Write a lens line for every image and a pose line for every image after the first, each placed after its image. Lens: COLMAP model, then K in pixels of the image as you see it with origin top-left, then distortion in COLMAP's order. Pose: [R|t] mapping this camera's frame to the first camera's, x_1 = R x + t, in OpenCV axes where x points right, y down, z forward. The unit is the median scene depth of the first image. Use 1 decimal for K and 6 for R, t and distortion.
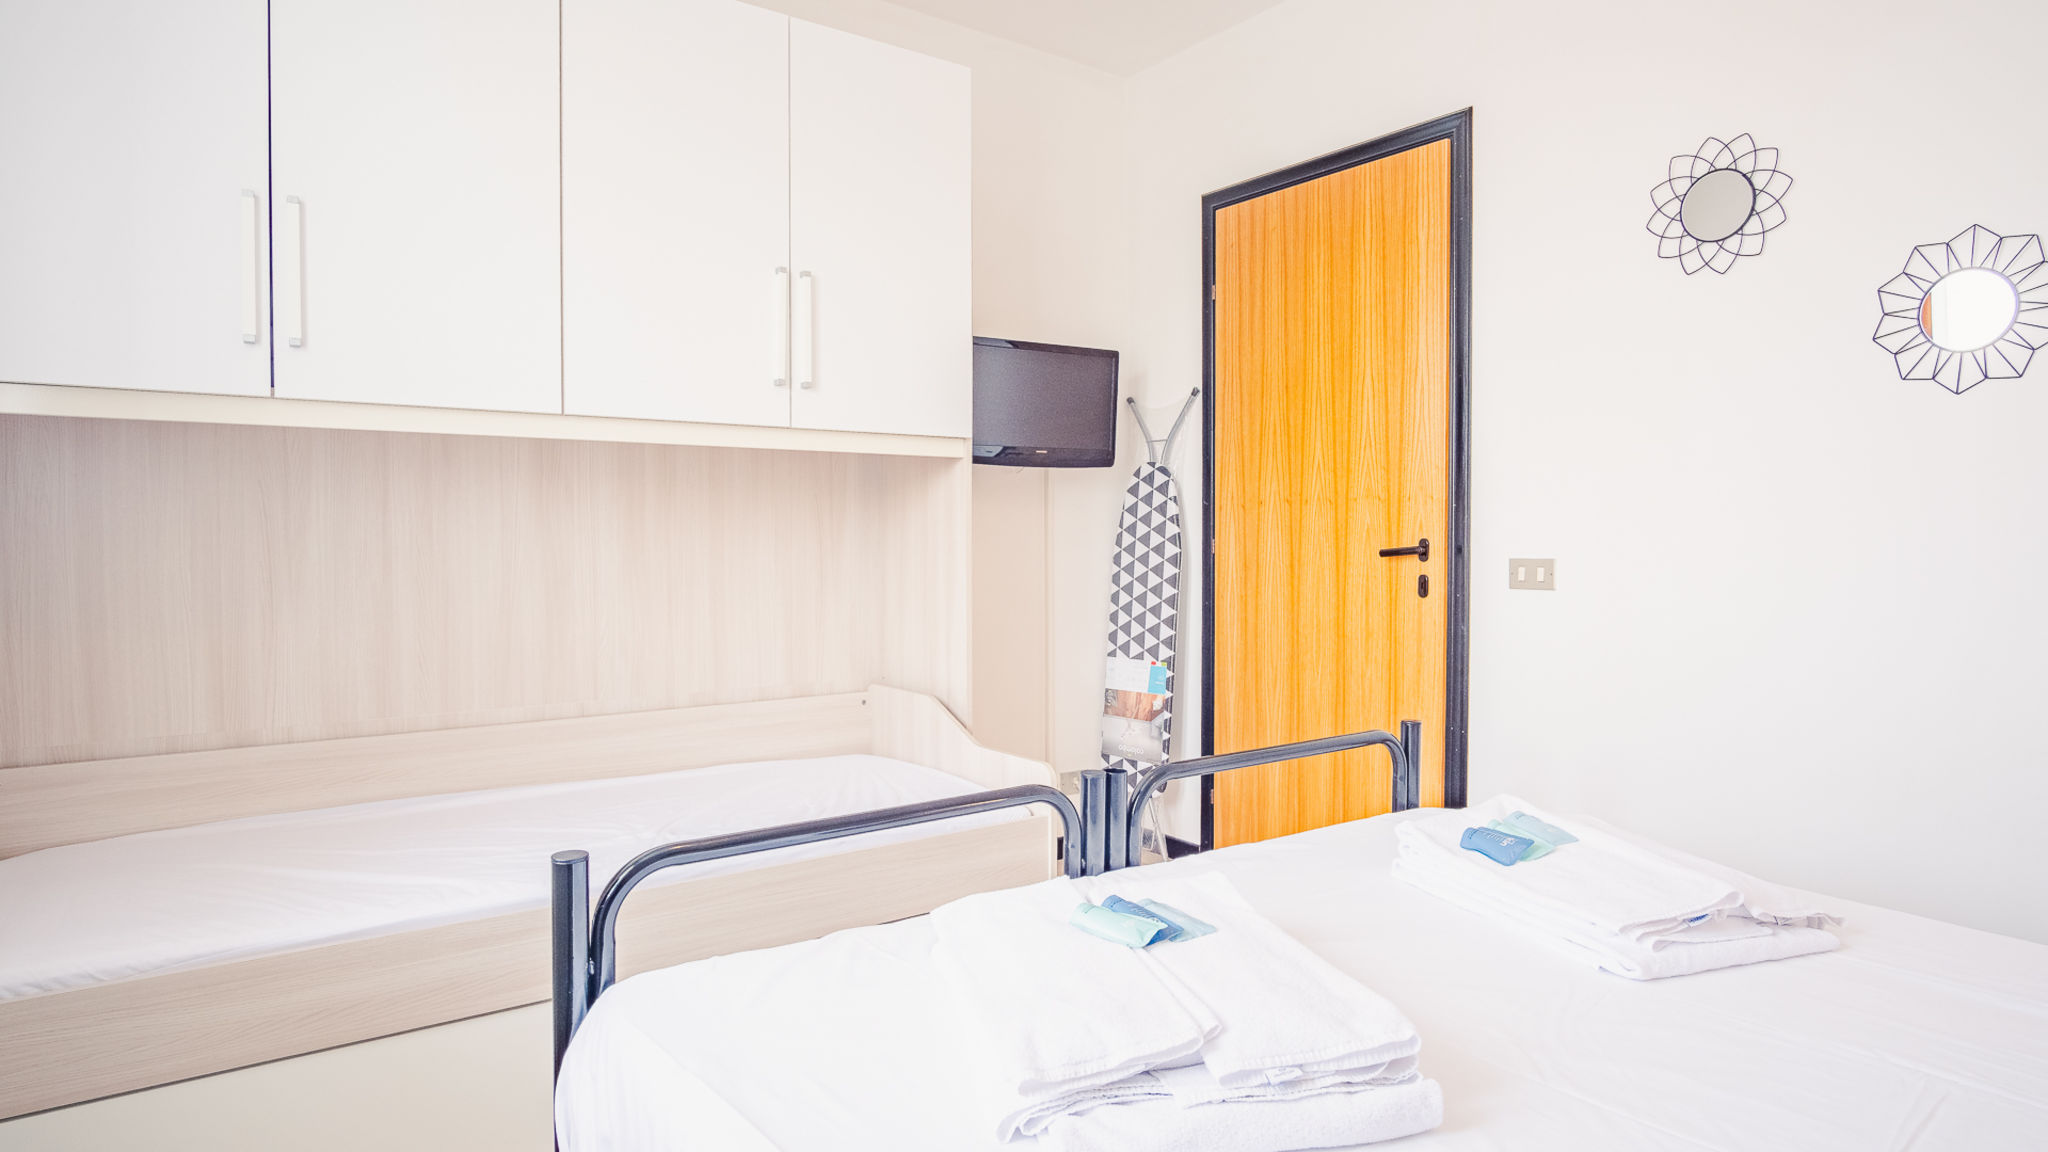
lens RADIAL K [[1109.1, 0, 1024.0], [0, 1109.1, 576.0], [0, 0, 1]] dist [-0.025977, 0.000359]
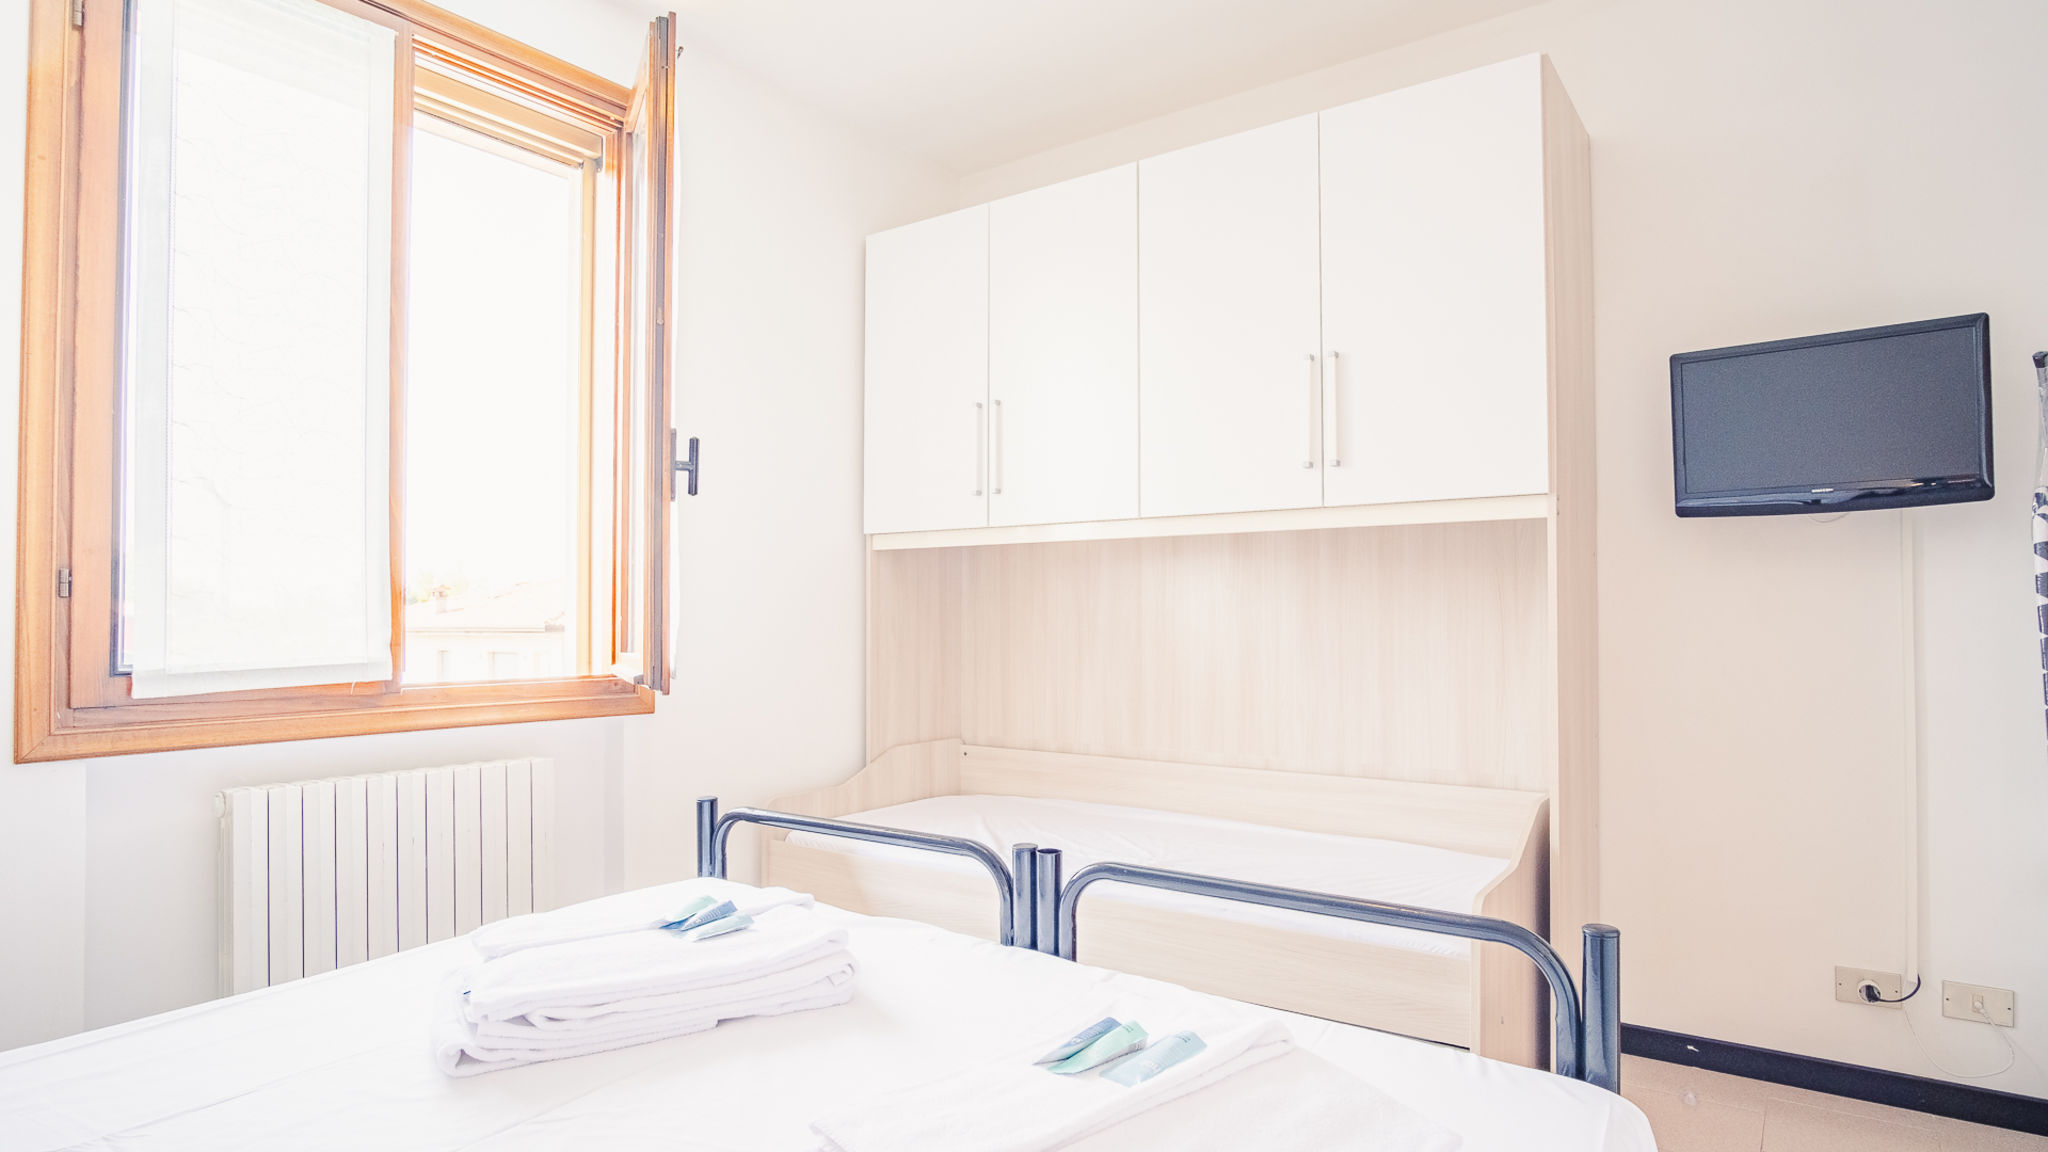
lens RADIAL K [[1051.8, 0, 1024.0], [0, 1051.8, 576.0], [0, 0, 1]] dist [0.000081, 0.000143]
pose [[0.362340, -0.034906, -0.931392, 0.604907], [-0.032426, 0.998221, -0.050026, -0.012740], [0.931482, 0.048328, 0.360564, 0.398972]]
